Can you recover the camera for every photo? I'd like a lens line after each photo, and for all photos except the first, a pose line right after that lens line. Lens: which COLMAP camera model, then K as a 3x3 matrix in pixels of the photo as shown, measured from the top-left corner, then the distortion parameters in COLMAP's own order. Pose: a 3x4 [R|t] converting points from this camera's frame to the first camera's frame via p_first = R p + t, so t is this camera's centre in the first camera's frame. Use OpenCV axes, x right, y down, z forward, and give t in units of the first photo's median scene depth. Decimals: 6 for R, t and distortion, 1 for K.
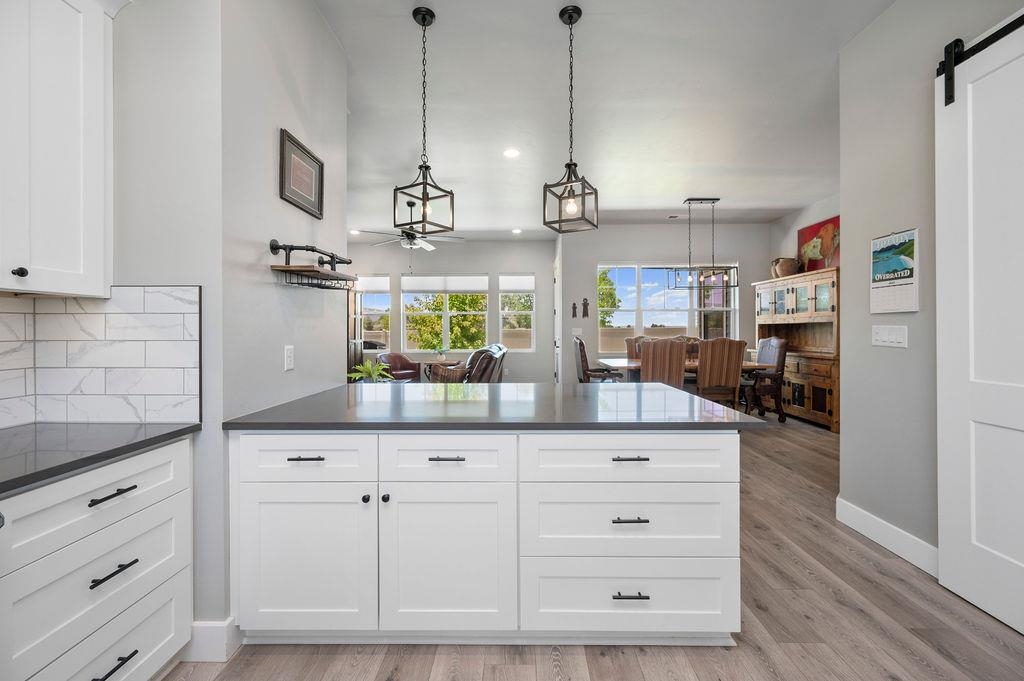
lens RADIAL K [[407.6, 0, 511.7], [0, 407.6, 330.1], [0, 0, 1]] dist [-0.001340, -0.000076]
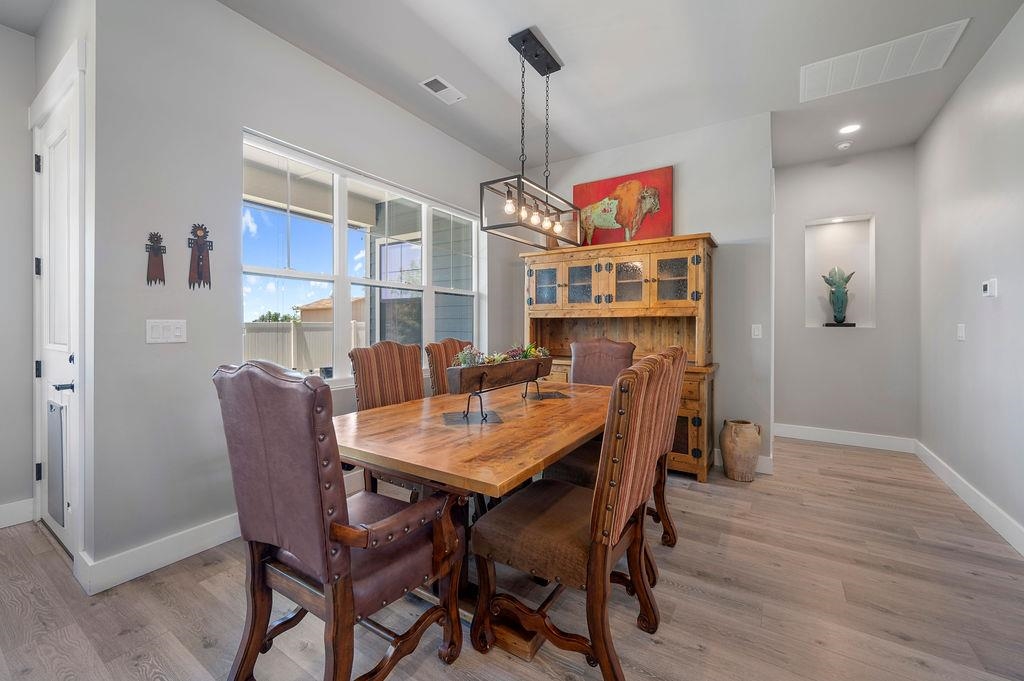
lens RADIAL K [[411.7, 0, 513.0], [0, 411.7, 327.3], [0, 0, 1]] dist [-0.000642, -0.000138]
pose [[0.530987, 0.001051, 0.847379, 0.049561], [-0.004407, 0.999989, 0.001521, -0.001374], [-0.847368, -0.004542, 0.530986, 0.776140]]
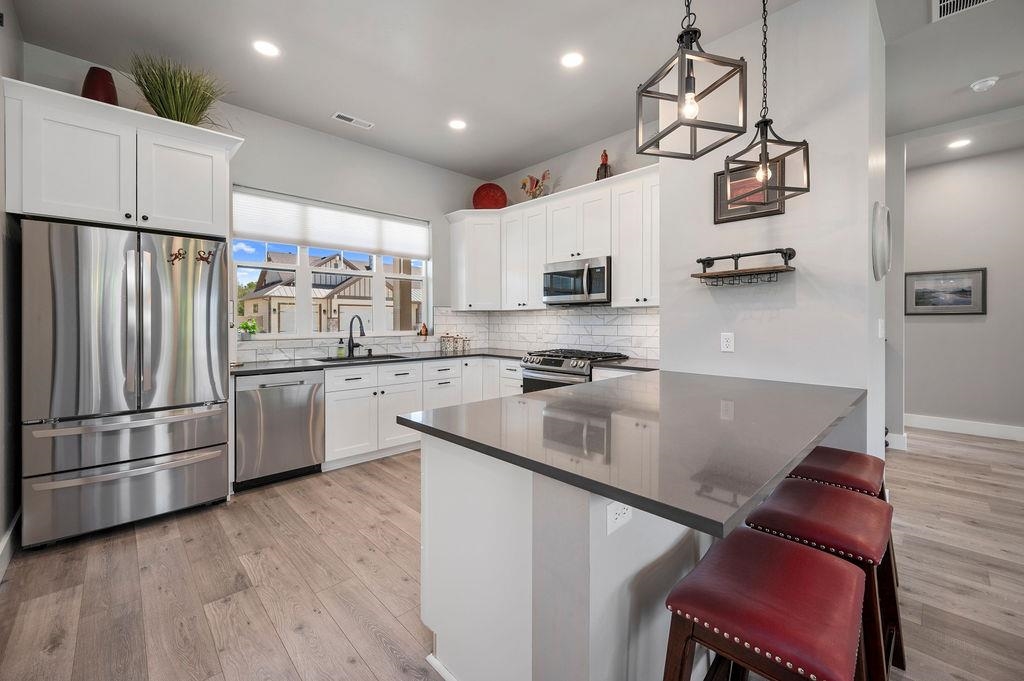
lens RADIAL K [[414.9, 0, 515.5], [0, 414.9, 322.9], [0, 0, 1]] dist [0.001694, 0.000204]
pose [[-0.706984, 0.005883, -0.707205, 0.300750], [0.000496, 0.999969, 0.007823, -0.001425], [0.707229, 0.005180, -0.706965, 0.508734]]
